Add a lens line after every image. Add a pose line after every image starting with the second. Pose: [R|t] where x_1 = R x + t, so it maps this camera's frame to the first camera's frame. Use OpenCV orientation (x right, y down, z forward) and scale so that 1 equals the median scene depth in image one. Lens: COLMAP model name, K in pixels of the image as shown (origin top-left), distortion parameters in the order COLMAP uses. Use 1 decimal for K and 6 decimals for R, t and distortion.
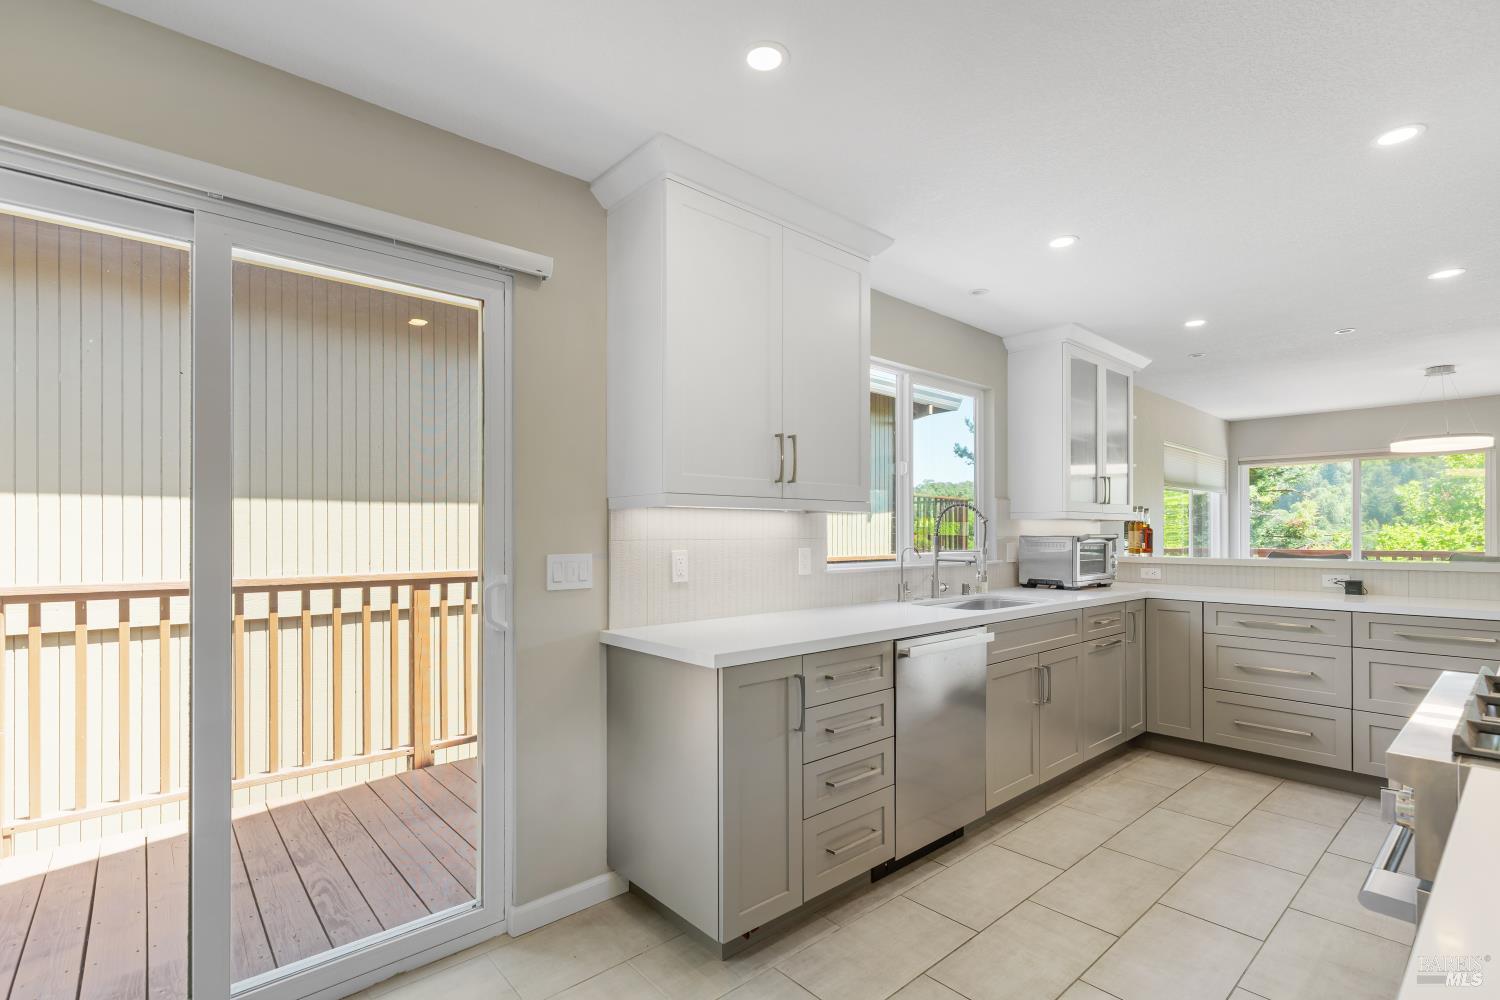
lens RADIAL K [[695.7, 0, 754.0], [0, 695.7, 533.3], [0, 0, 1]] dist [0.001602, 0.000027]
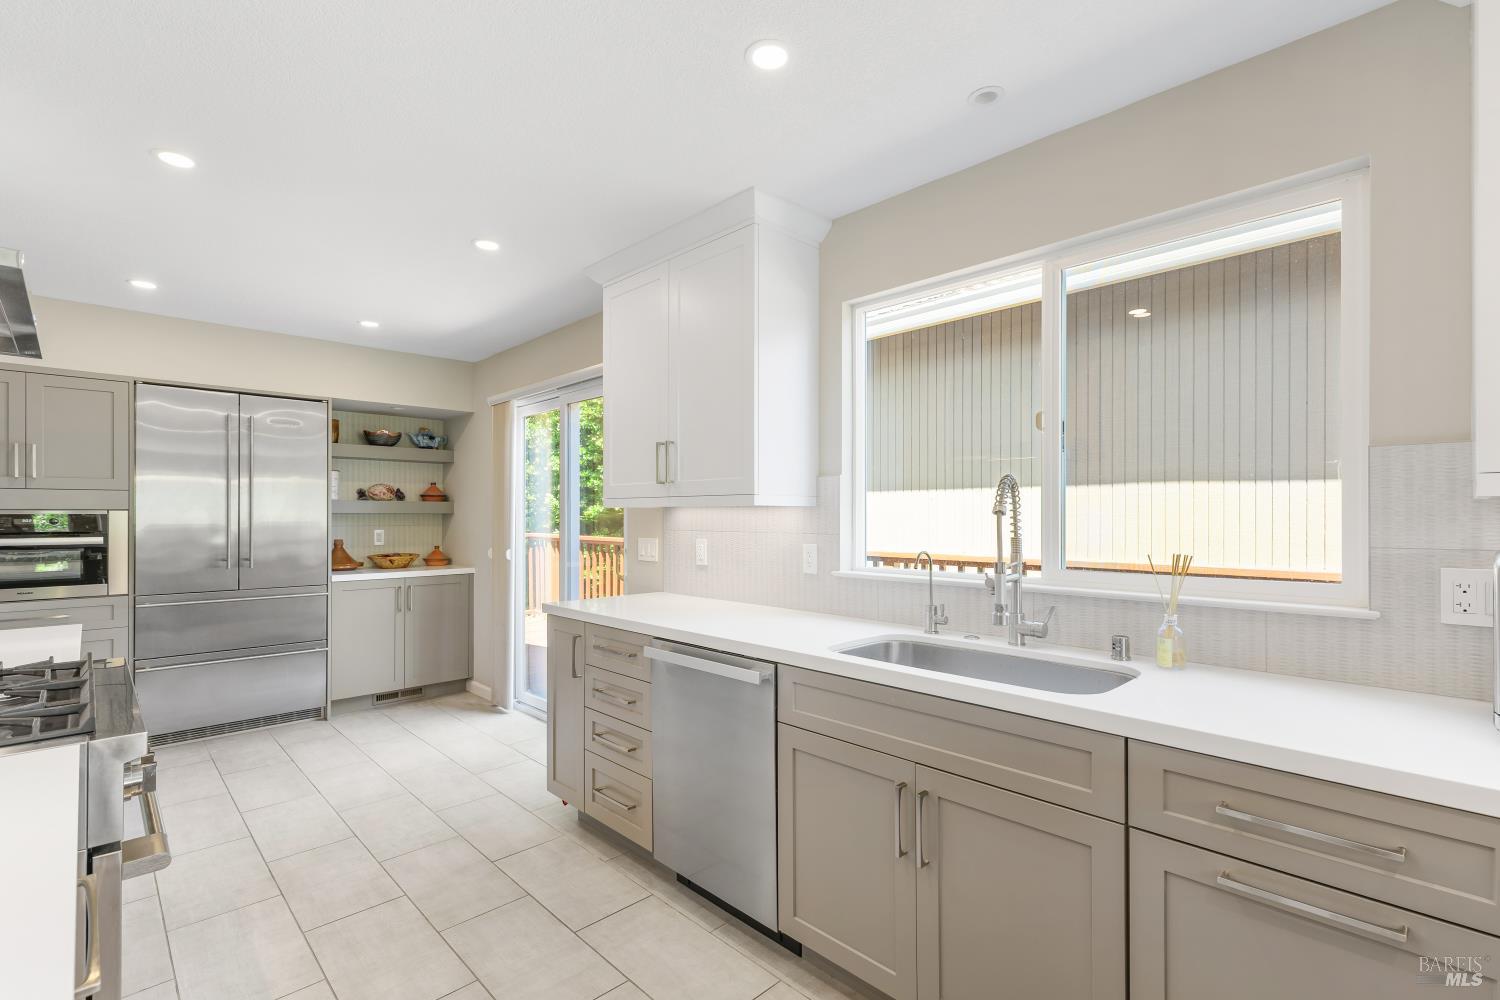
lens RADIAL K [[678.4, 0, 752.2], [0, 678.4, 513.1], [0, 0, 1]] dist [0.000599, -0.000427]
pose [[0.047479, 0.000035, -0.998872, 0.955631], [0.005924, 0.999982, 0.000317, -0.019540], [0.998855, -0.005932, 0.047478, 0.887026]]
